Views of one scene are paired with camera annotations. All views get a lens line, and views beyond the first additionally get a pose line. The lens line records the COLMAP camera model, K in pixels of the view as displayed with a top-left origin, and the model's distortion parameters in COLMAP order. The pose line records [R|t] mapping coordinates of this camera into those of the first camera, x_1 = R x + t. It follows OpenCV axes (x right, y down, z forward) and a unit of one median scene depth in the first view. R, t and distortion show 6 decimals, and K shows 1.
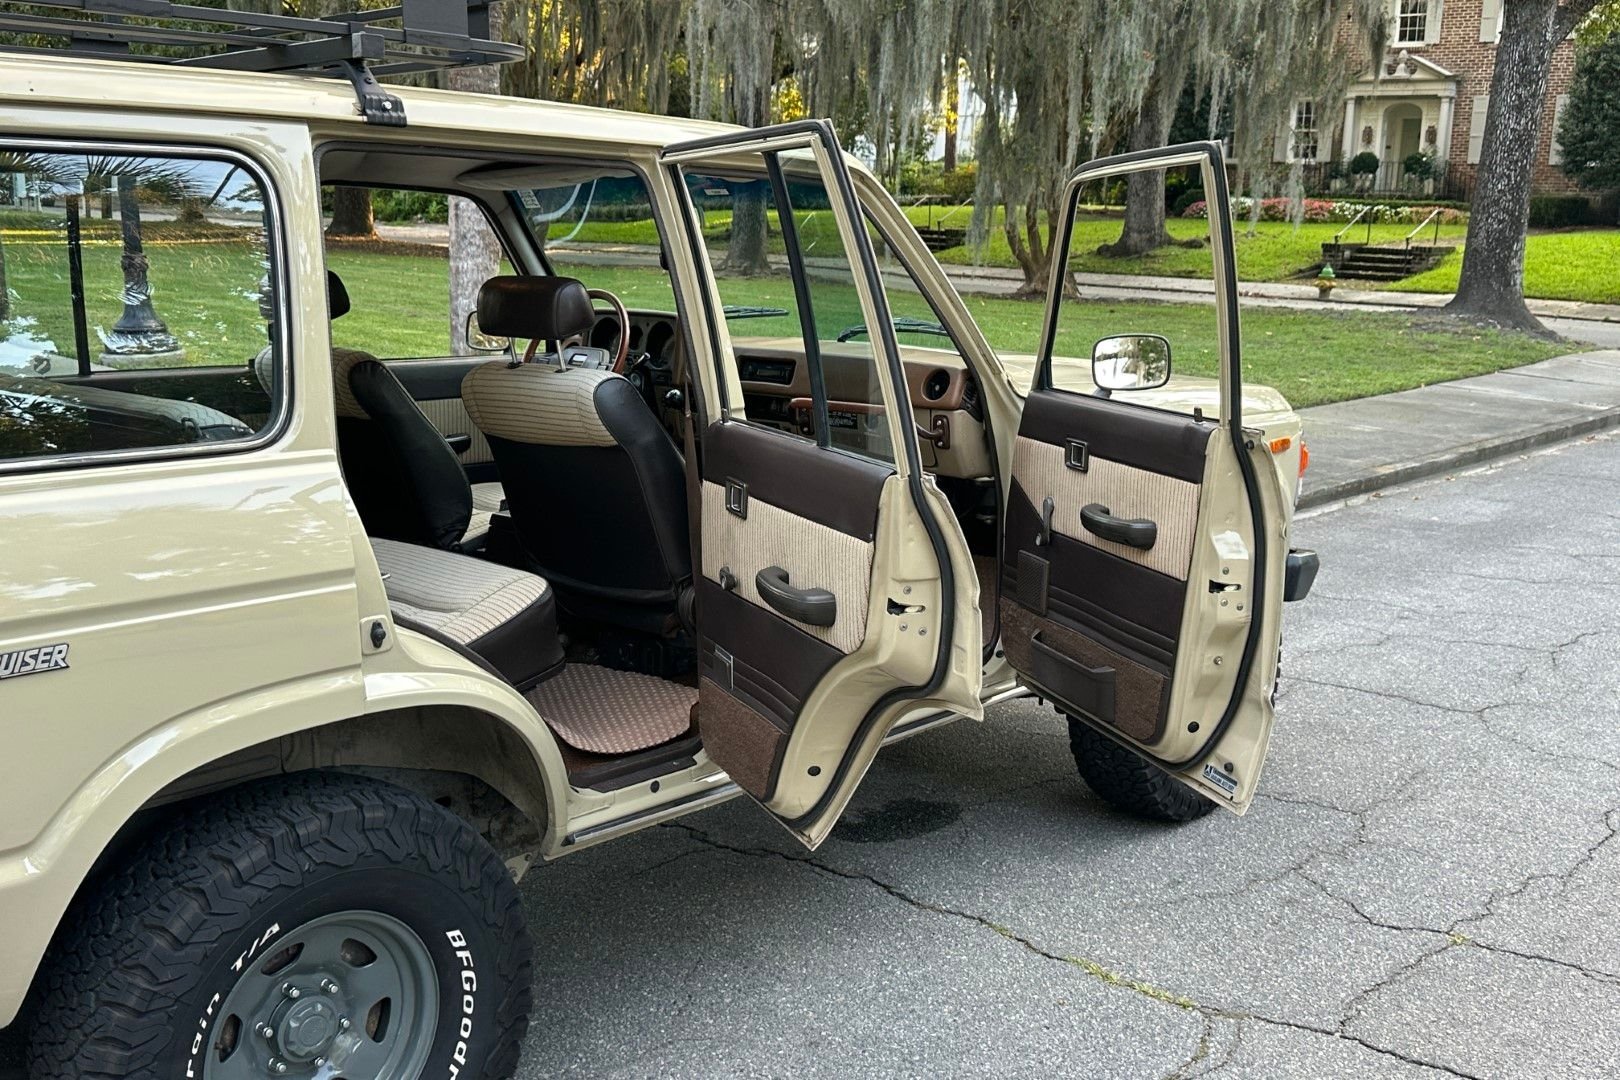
lens RADIAL K [[1615.8, 0, 801.0], [0, 1615.8, 541.7], [0, 0, 1]] dist [0.011137, 0.000000]
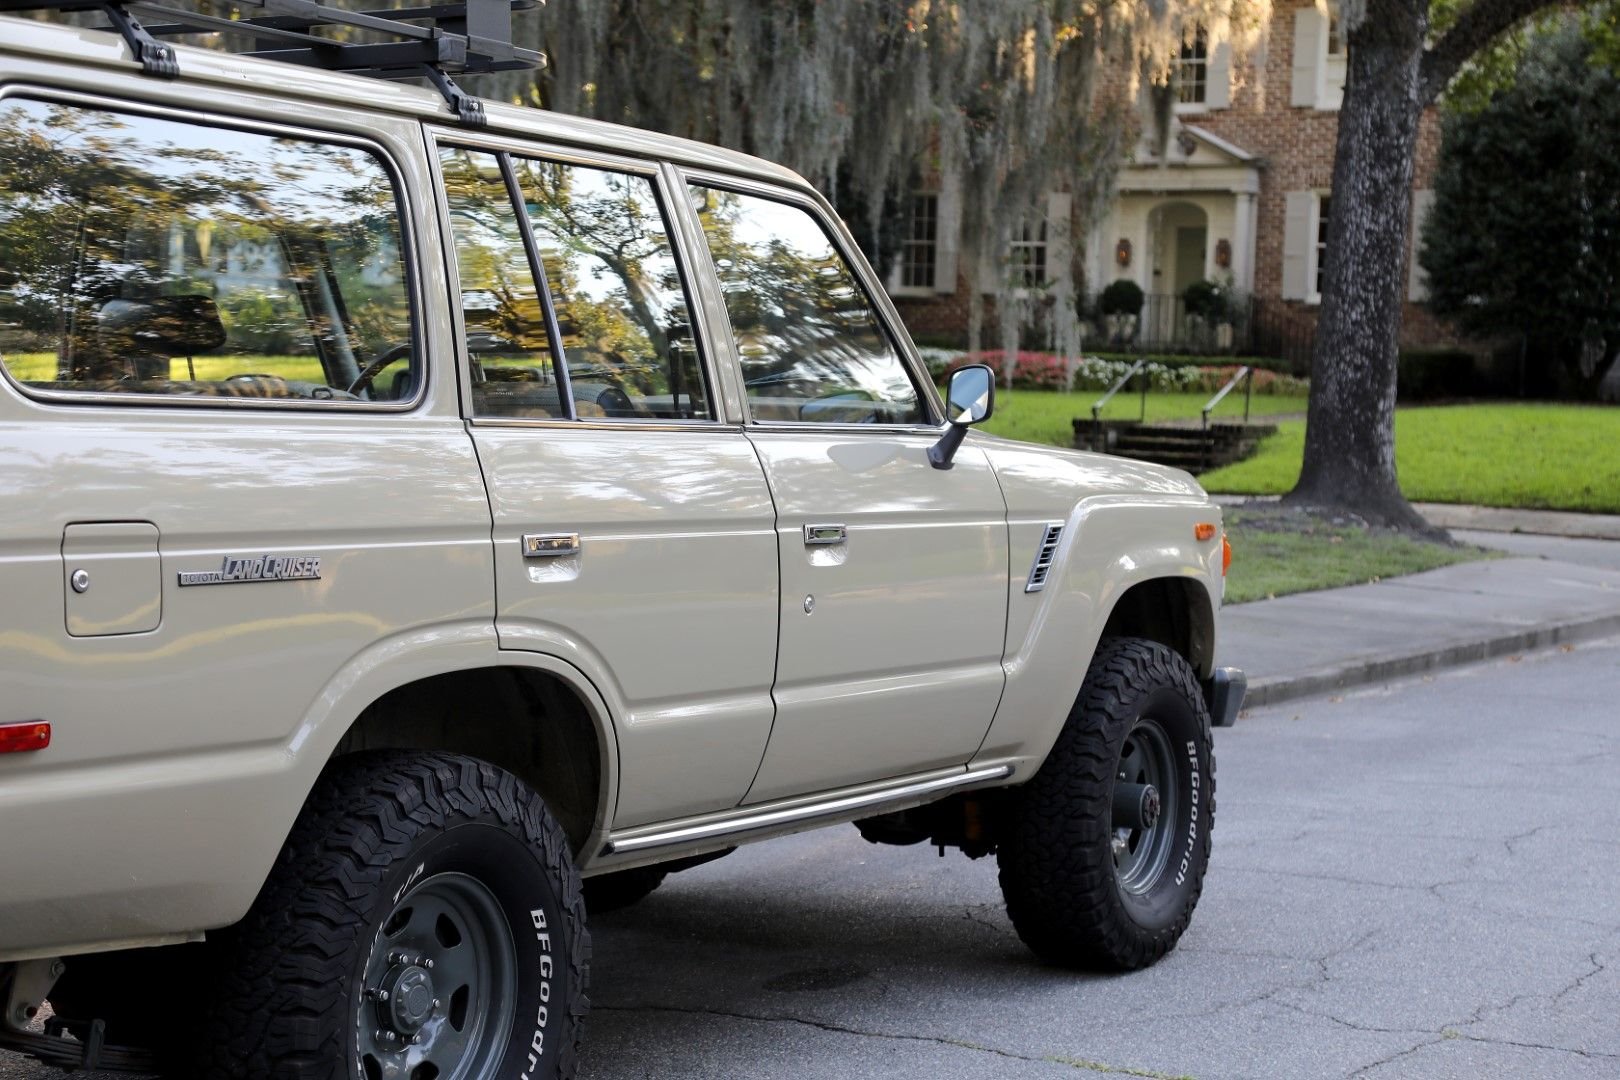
lens RADIAL K [[2888.1, 0, 810.1], [0, 2888.1, 550.4], [0, 0, 1]] dist [0.280979, 0.000000]
pose [[0.975163, -0.005395, 0.221424, -0.057029], [0.036444, 0.989986, -0.136380, 0.034694], [-0.218471, 0.141063, 0.965594, -0.102574]]
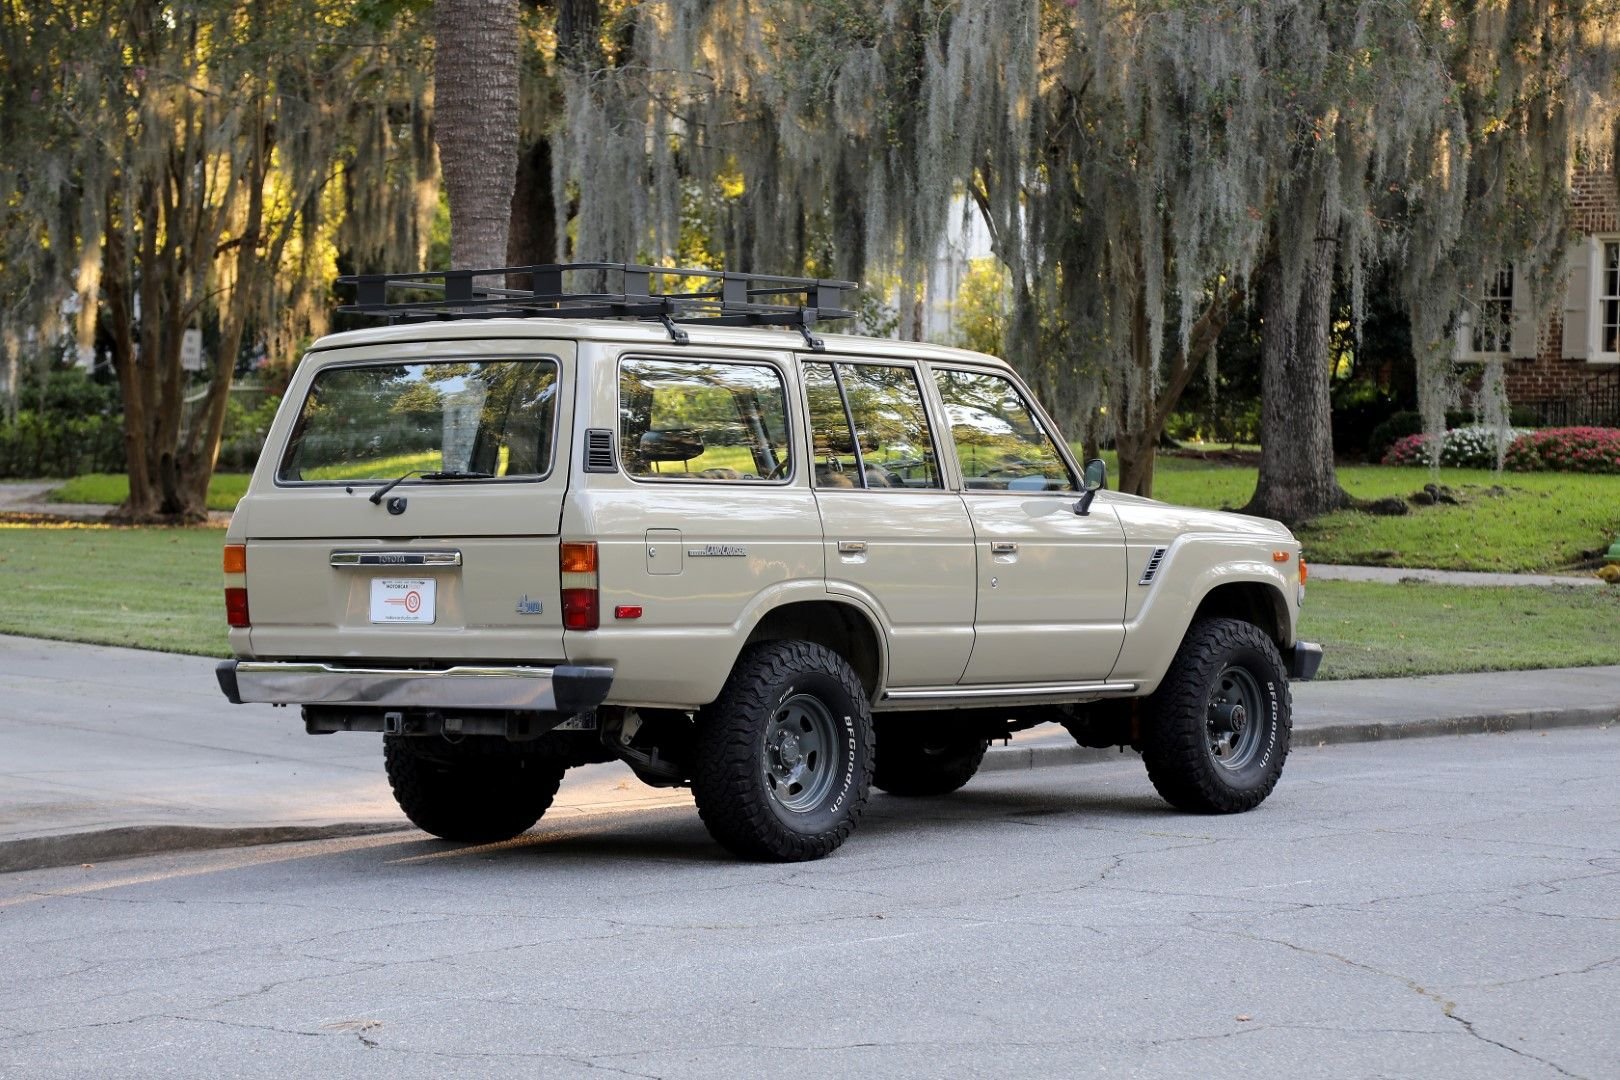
lens RADIAL K [[3587.4, 0, 796.2], [0, 3587.4, 535.4], [0, 0, 1]] dist [0.081363, 0.000000]
pose [[0.998293, -0.005340, 0.058167, -0.071122], [0.015769, 0.983475, -0.180358, 0.109585], [-0.056242, 0.180968, 0.981880, -0.472104]]
